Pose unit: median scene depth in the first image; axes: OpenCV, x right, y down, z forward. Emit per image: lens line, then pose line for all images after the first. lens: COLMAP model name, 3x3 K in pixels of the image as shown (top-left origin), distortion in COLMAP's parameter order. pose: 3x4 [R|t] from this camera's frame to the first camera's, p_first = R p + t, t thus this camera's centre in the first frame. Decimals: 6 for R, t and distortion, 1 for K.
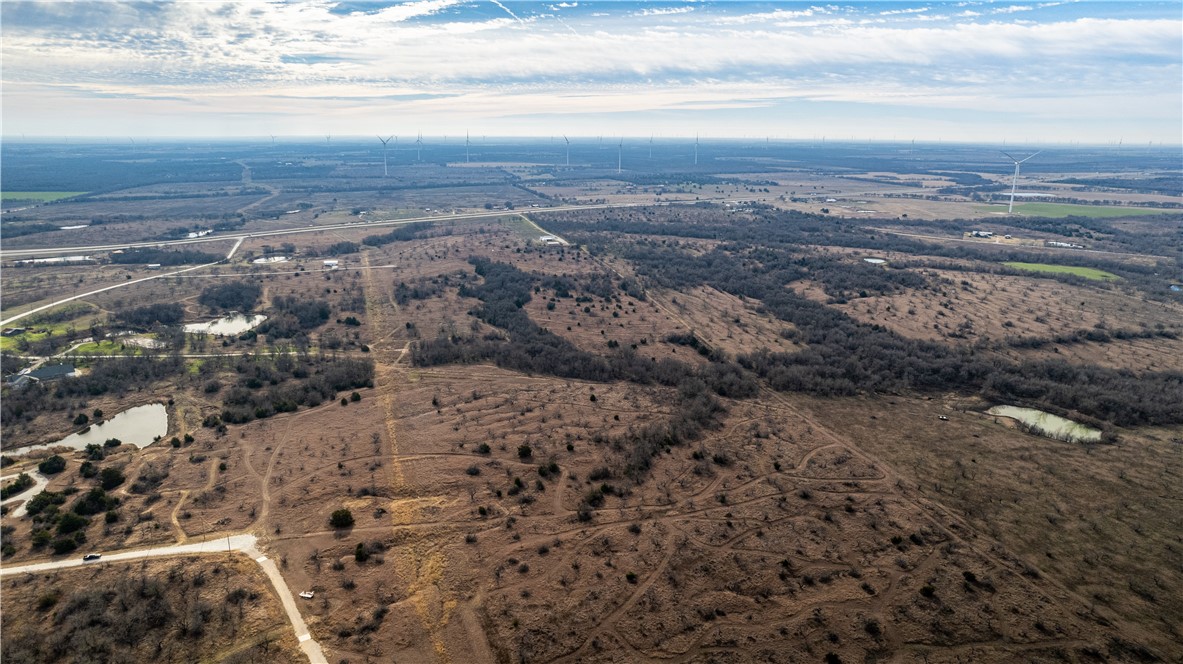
lens RADIAL K [[755.1, 0, 594.5], [0, 755.1, 335.6], [0, 0, 1]] dist [-0.079244, 0.091463]
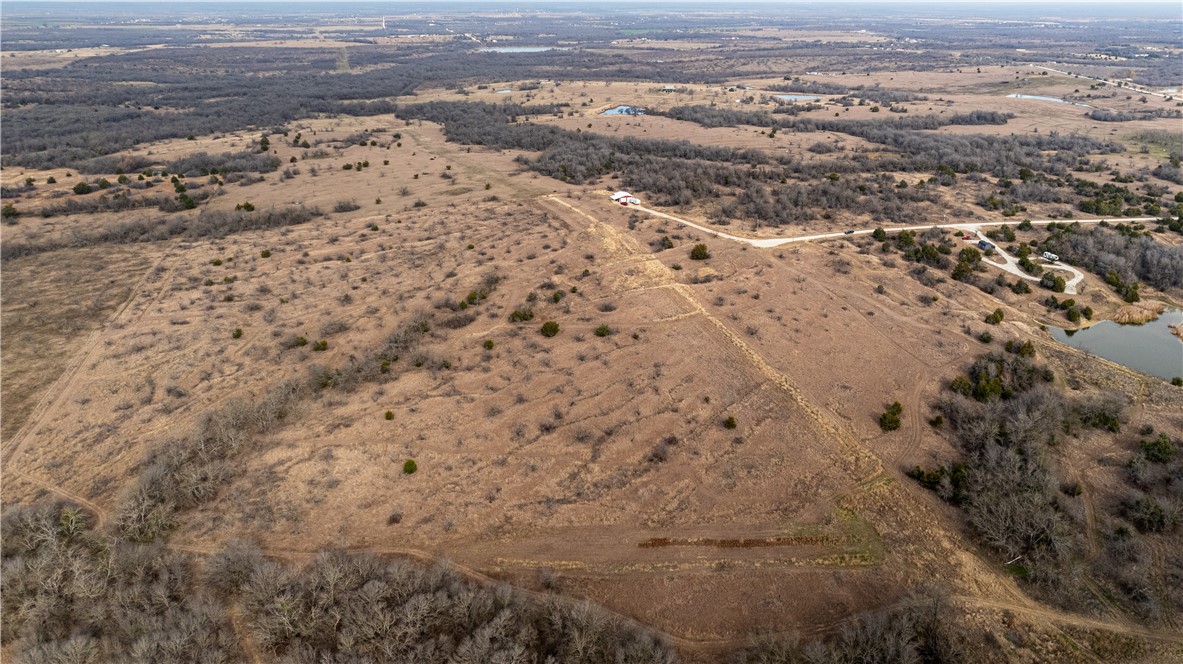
lens RADIAL K [[838.1, 0, 658.1], [0, 838.1, 330.9], [0, 0, 1]] dist [-0.081090, 0.095413]
pose [[-0.998755, 0.012898, -0.048185, -0.104587], [-0.018954, 0.795407, 0.605780, -0.236703], [0.046140, 0.605939, -0.794172, 1.087180]]
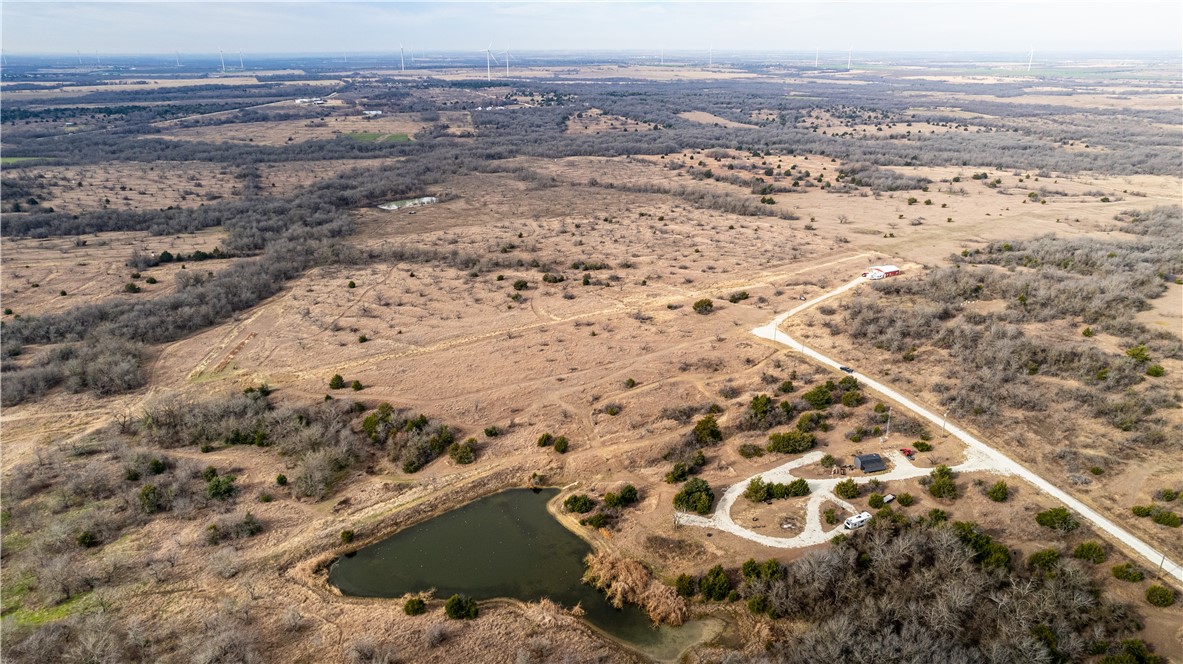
lens RADIAL K [[755.1, 0, 594.5], [0, 755.1, 335.6], [0, 0, 1]] dist [-0.079244, 0.091463]
pose [[-0.166259, -0.363210, 0.916753, -0.714350], [0.260645, 0.880440, 0.396092, -0.114652], [-0.951011, 0.304801, -0.051712, 0.629753]]
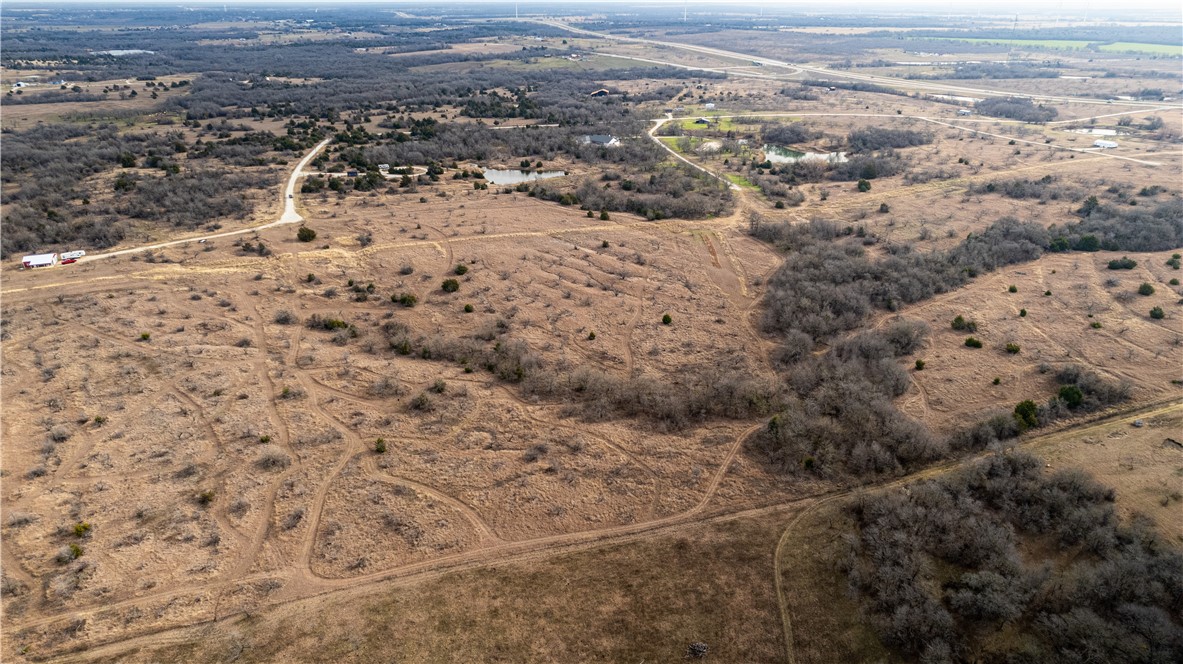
lens RADIAL K [[755.1, 0, 594.5], [0, 755.1, 335.6], [0, 0, 1]] dist [-0.079244, 0.091463]
pose [[0.078419, 0.412029, -0.907790, 0.485174], [-0.261229, 0.887269, 0.380148, -0.114207], [0.962086, 0.207331, 0.177213, 0.655866]]
